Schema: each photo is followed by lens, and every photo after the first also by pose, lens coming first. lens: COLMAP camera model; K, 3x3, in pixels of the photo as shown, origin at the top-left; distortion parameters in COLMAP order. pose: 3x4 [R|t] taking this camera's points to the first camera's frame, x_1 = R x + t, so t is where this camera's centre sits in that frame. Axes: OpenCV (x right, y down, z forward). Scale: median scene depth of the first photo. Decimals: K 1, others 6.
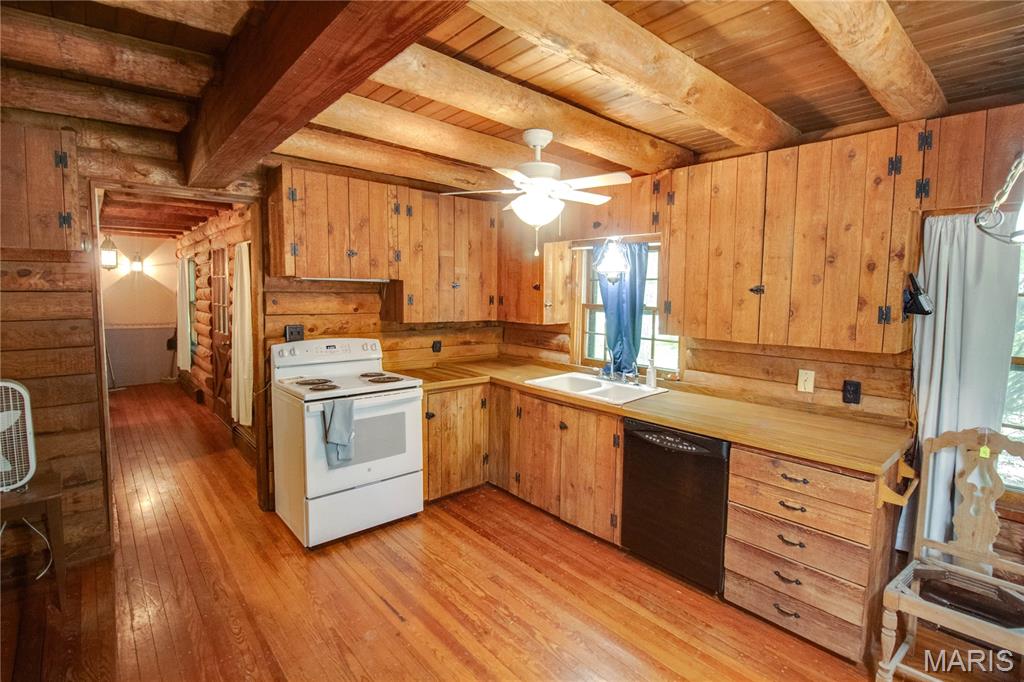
lens RADIAL K [[482.2, 0, 514.7], [0, 482.2, 331.1], [0, 0, 1]] dist [-0.000490, -0.014072]
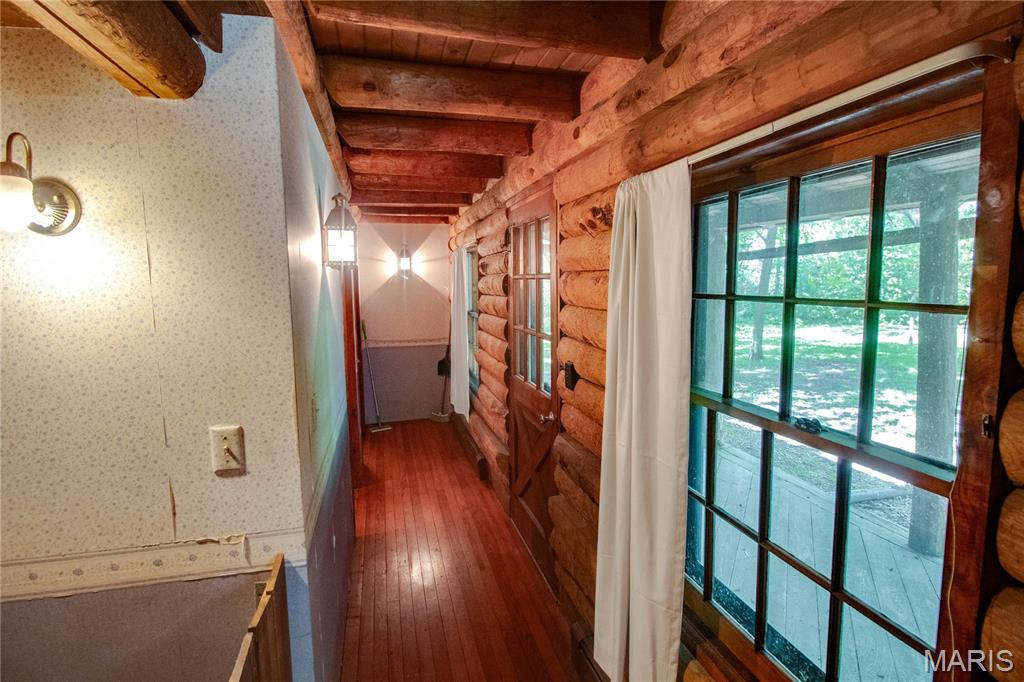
lens RADIAL K [[482.2, 0, 514.7], [0, 482.2, 331.1], [0, 0, 1]] dist [-0.000490, -0.014072]
pose [[0.896506, 0.019334, -0.442610, -0.333153], [-0.008004, 0.999591, 0.027451, -0.057630], [0.442960, -0.021067, 0.896294, 0.444772]]
